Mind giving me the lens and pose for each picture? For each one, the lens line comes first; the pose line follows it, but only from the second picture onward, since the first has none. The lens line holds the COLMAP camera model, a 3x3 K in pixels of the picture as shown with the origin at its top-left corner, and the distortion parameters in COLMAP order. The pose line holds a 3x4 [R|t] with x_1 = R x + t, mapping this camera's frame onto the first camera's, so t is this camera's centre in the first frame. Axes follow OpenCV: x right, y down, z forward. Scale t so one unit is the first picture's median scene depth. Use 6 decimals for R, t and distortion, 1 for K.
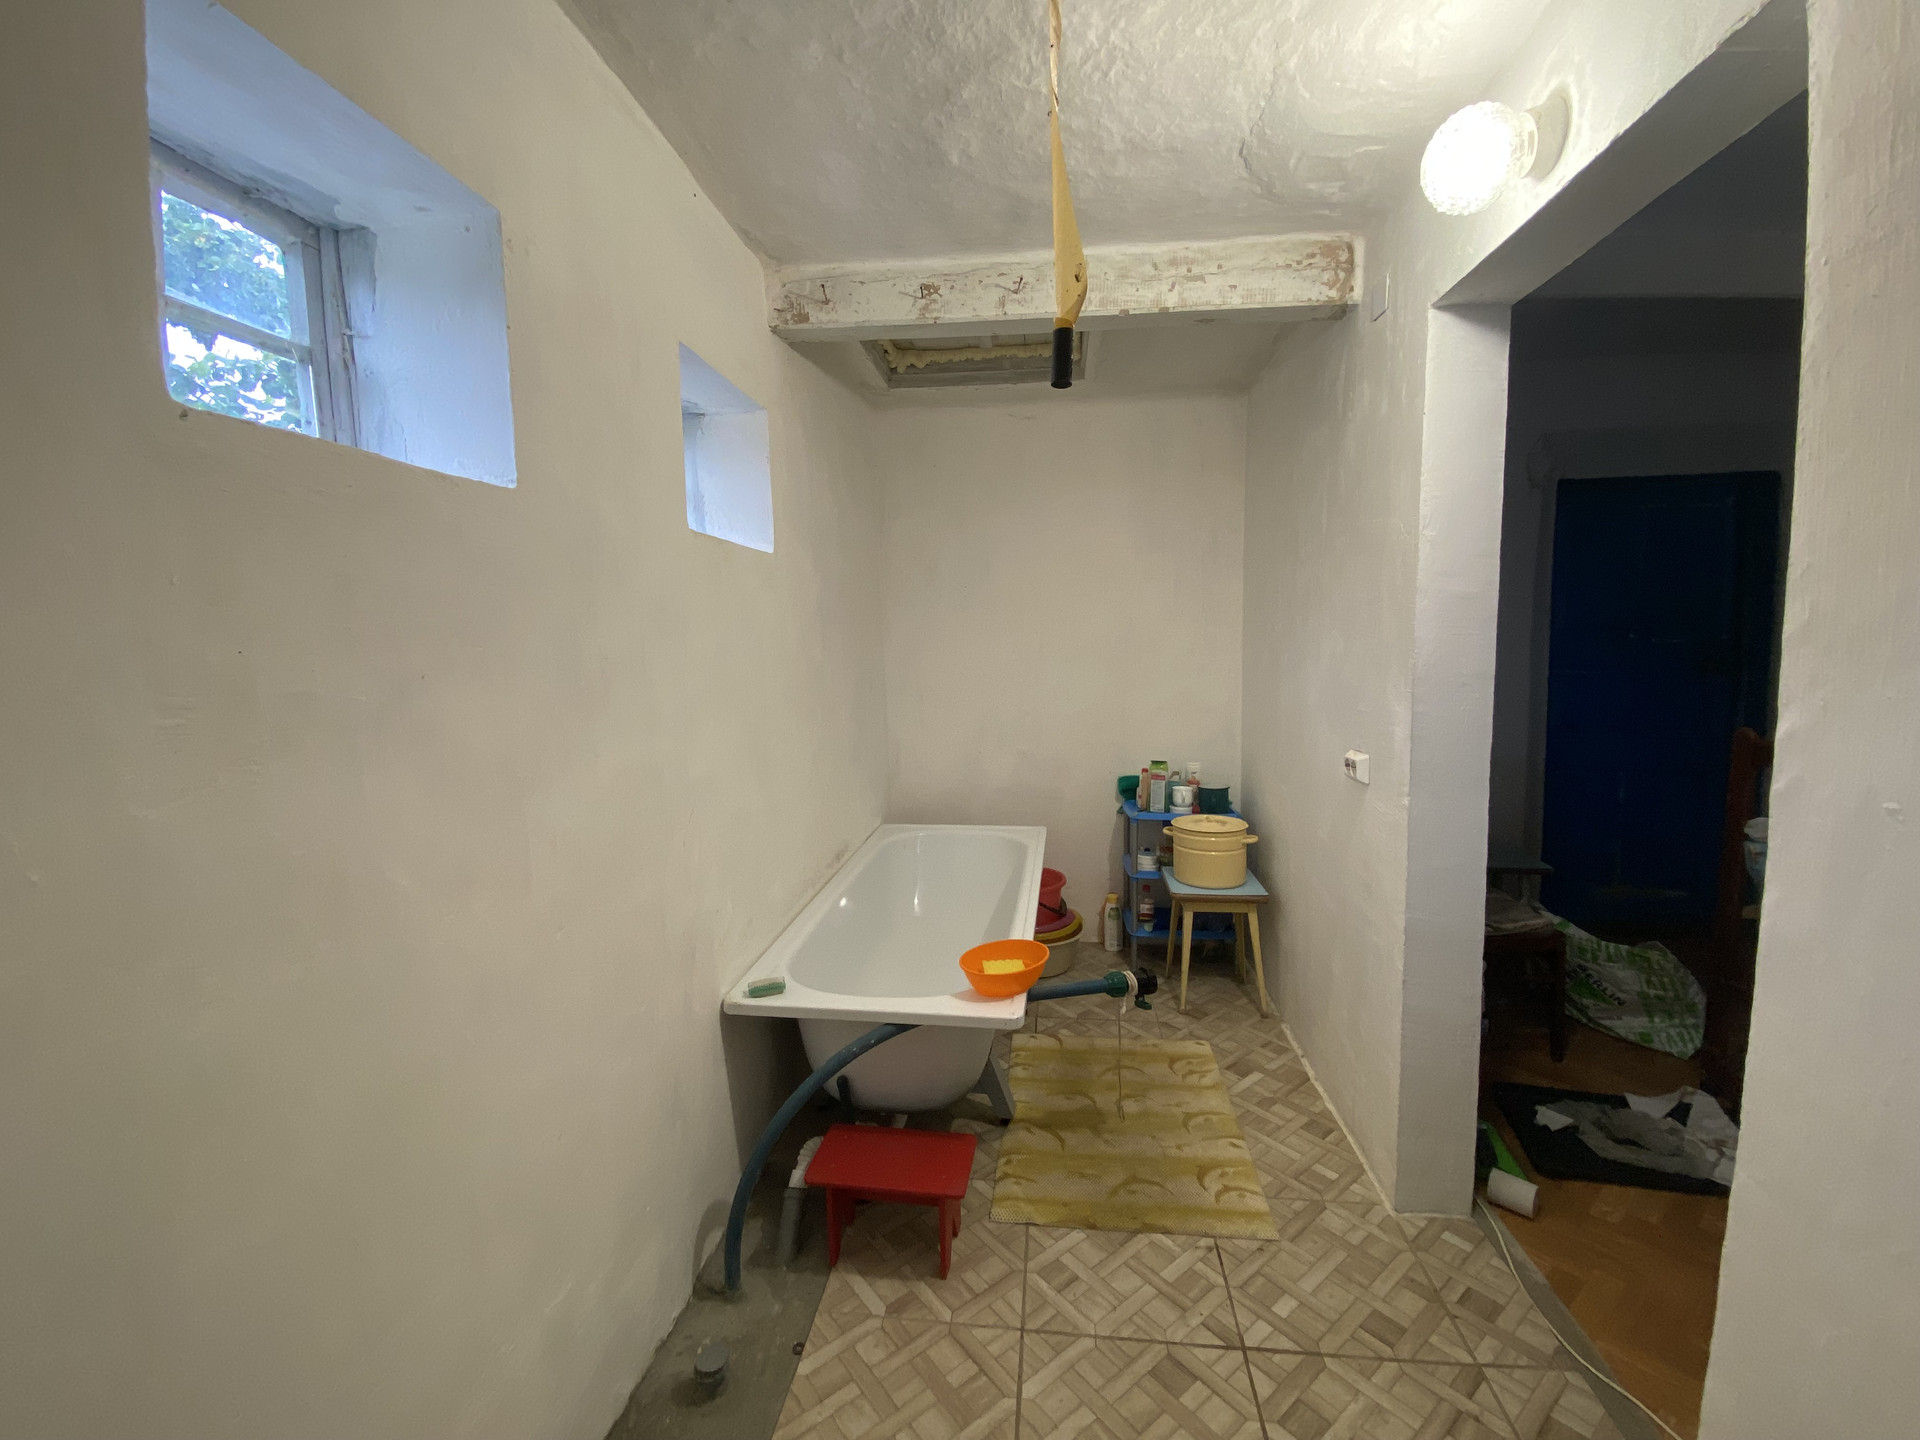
lens RADIAL K [[783.3, 0, 948.6], [0, 783.3, 722.4], [0, 0, 1]] dist [0.025095, -0.022054]
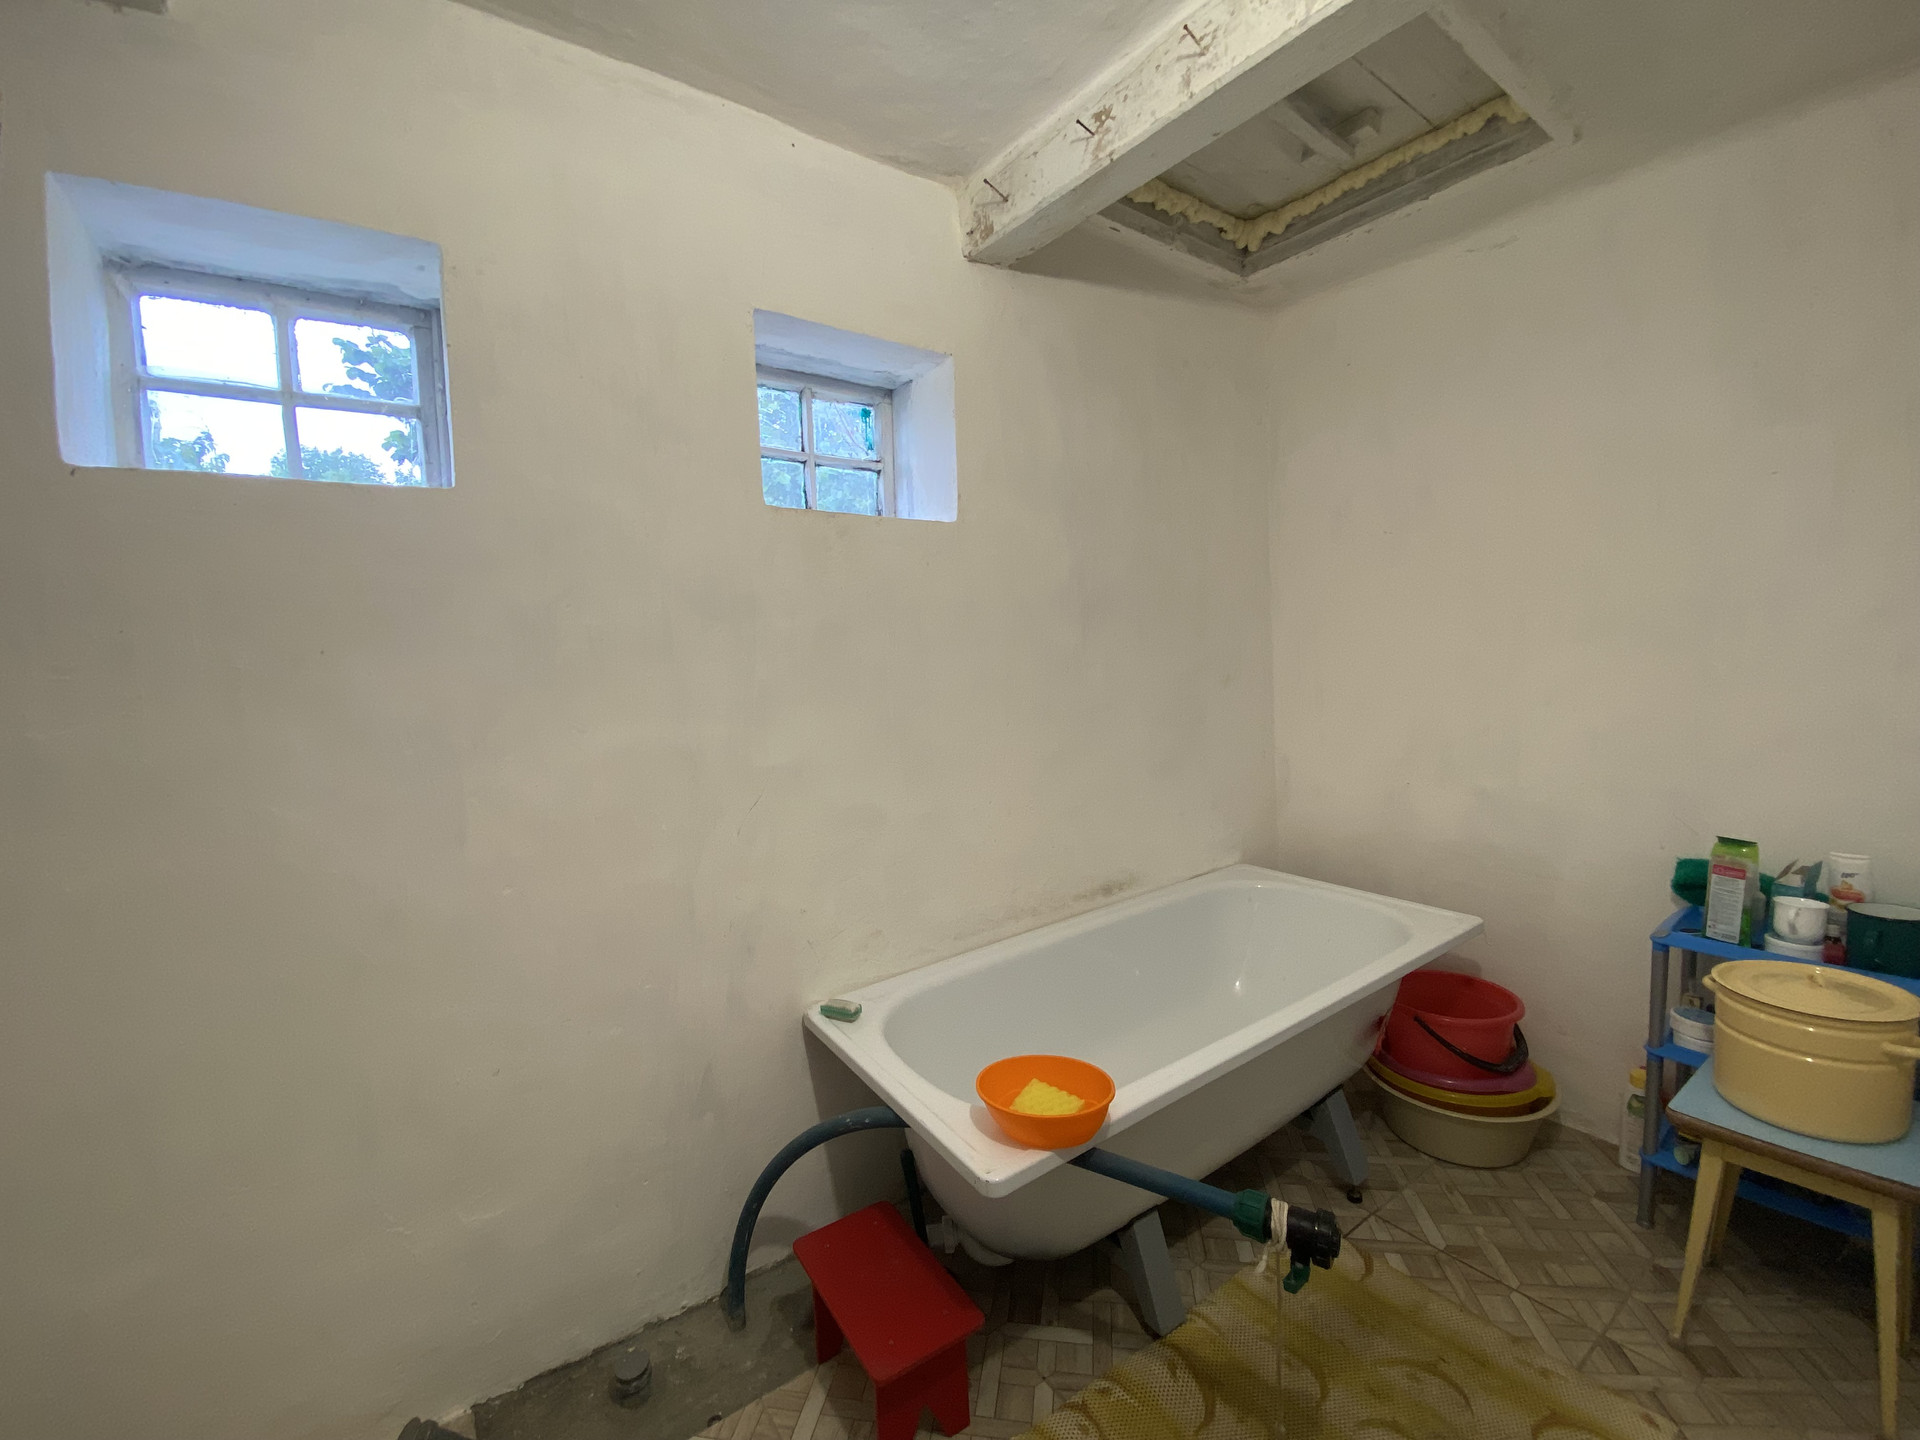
lens RADIAL K [[783.3, 0, 948.6], [0, 783.3, 722.4], [0, 0, 1]] dist [0.025095, -0.022054]
pose [[0.673510, 0.054835, -0.737141, 0.424348], [-0.054071, 0.998228, 0.024854, -0.015026], [0.737198, 0.023118, 0.675281, 0.418268]]
